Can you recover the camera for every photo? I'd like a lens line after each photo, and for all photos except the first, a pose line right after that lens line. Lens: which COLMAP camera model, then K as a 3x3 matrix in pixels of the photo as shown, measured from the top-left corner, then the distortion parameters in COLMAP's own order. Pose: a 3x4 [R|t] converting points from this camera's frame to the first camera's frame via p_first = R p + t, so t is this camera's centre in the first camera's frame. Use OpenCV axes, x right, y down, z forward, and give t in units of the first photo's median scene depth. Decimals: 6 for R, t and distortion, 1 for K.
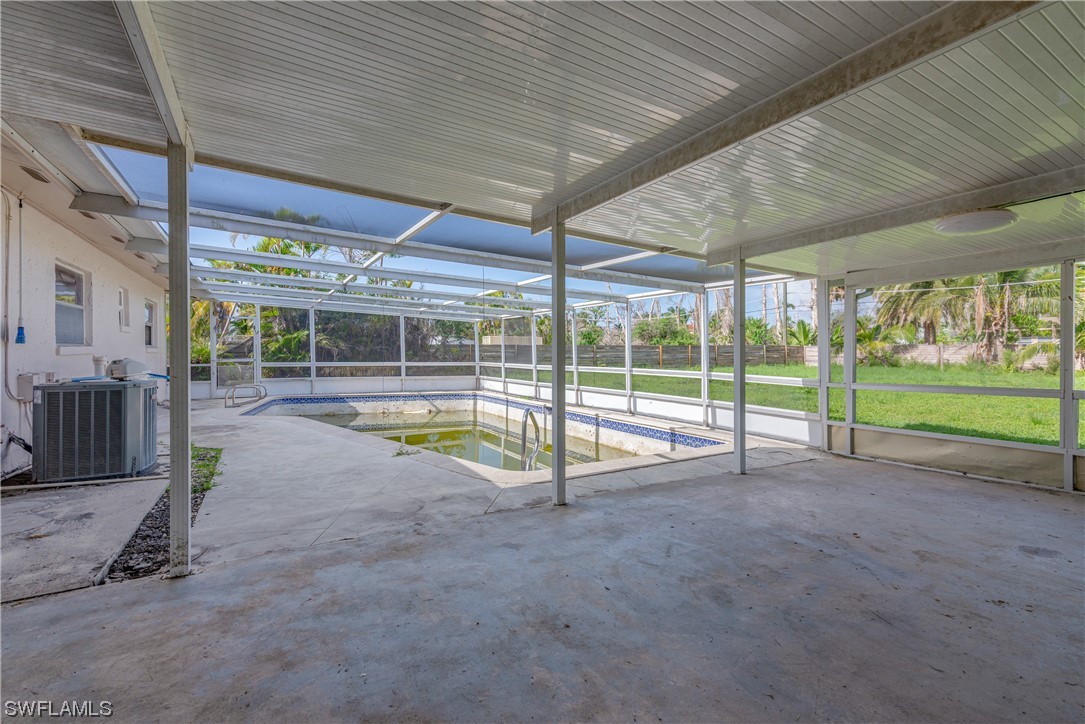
lens RADIAL K [[490.0, 0, 546.2], [0, 490.0, 358.5], [0, 0, 1]] dist [0.014094, 0.000280]
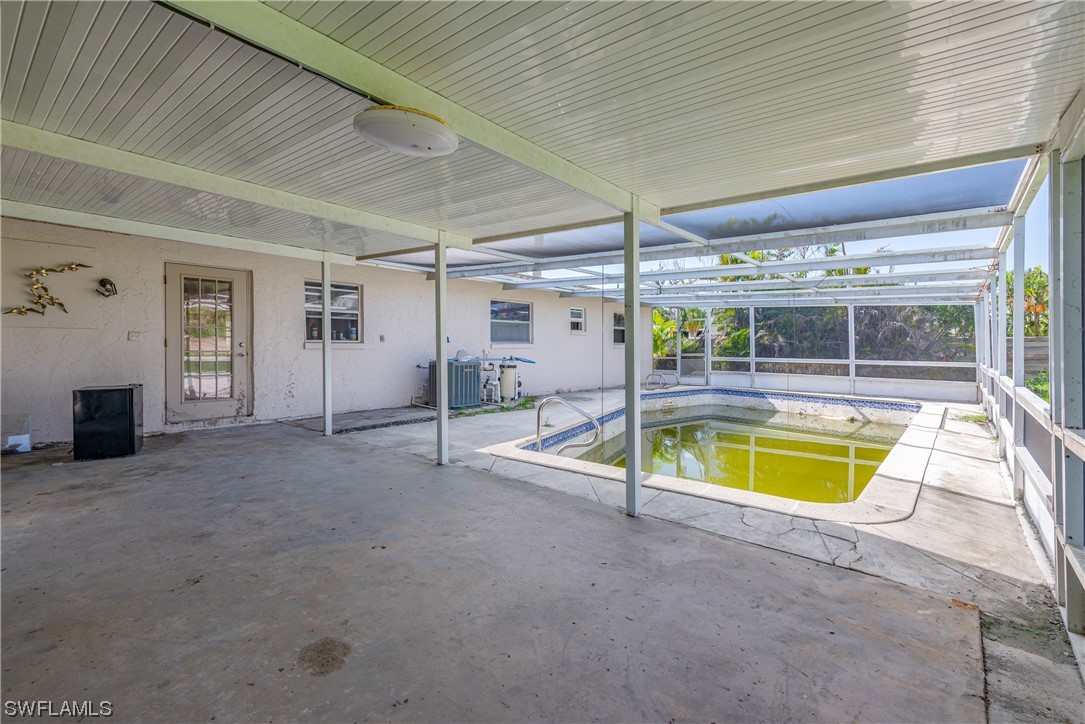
lens RADIAL K [[490.0, 0, 544.2], [0, 490.0, 353.5], [0, 0, 1]] dist [0.014094, 0.000280]
pose [[0.330702, 0.009098, -0.943691, 0.372756], [-0.014161, 0.999889, 0.004677, 0.000092], [0.943629, 0.011817, 0.330794, 0.235168]]
